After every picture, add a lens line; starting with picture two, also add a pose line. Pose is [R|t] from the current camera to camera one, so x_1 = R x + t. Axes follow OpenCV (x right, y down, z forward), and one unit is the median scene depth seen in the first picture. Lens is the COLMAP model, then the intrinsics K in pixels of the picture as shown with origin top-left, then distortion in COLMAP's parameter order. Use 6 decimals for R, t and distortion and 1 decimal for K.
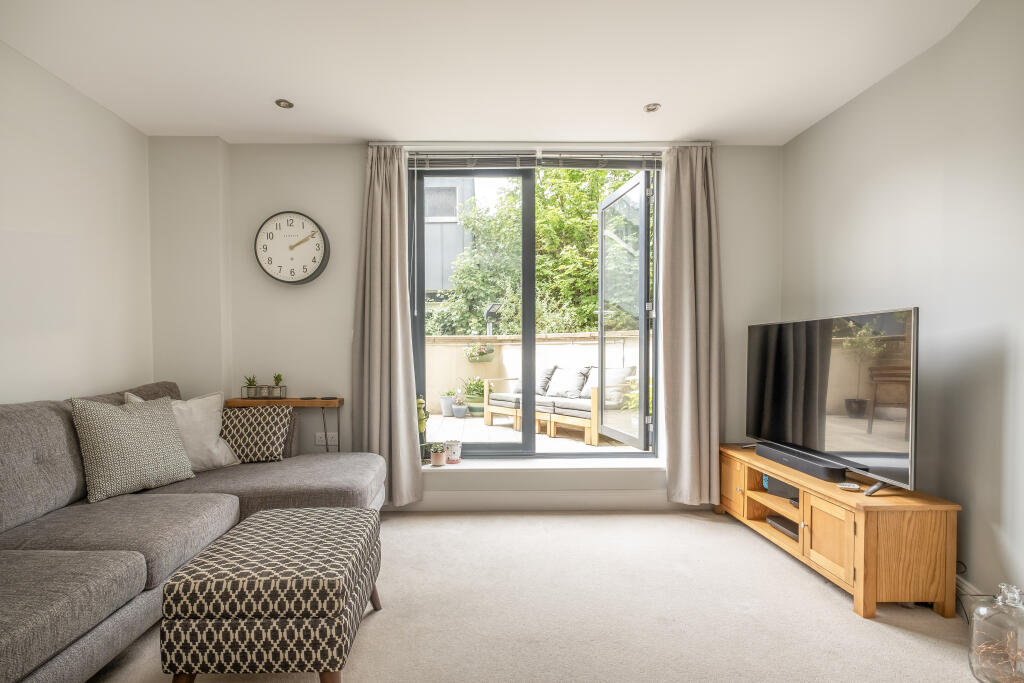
lens RADIAL K [[449.5, 0, 516.6], [0, 449.5, 345.4], [0, 0, 1]] dist [0.001283, 0.000202]
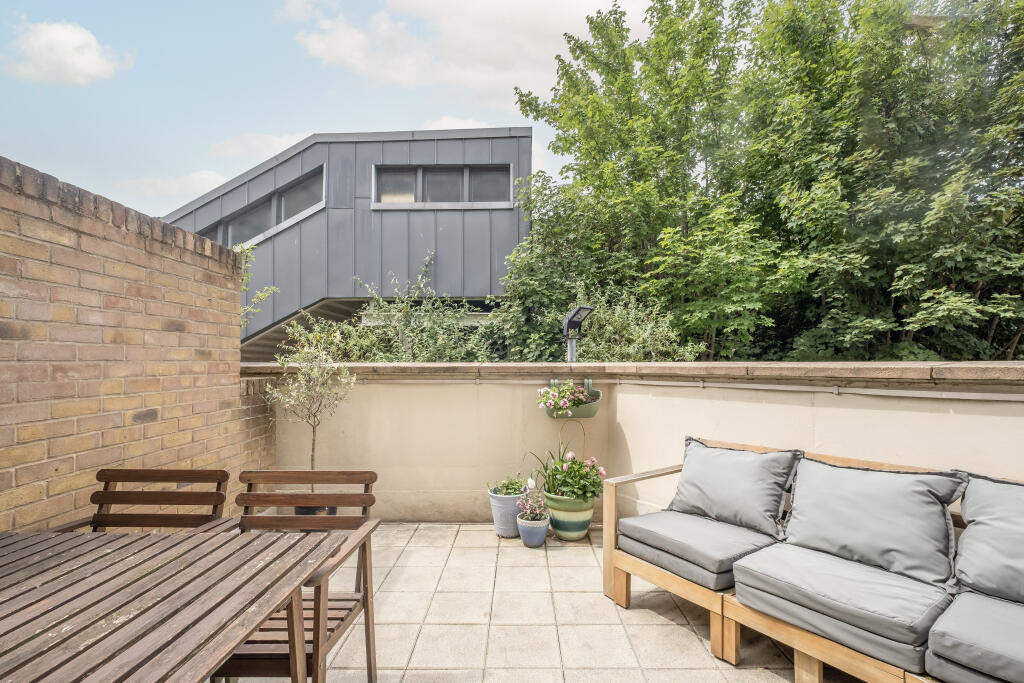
lens RADIAL K [[449.5, 0, 512.3], [0, 449.5, 345.3], [0, 0, 1]] dist [0.001283, 0.000202]
pose [[0.993589, -0.000416, -0.113050, -0.047492], [-0.003863, 0.999284, -0.037630, -0.012241], [0.112984, 0.037826, 0.992876, 0.267063]]
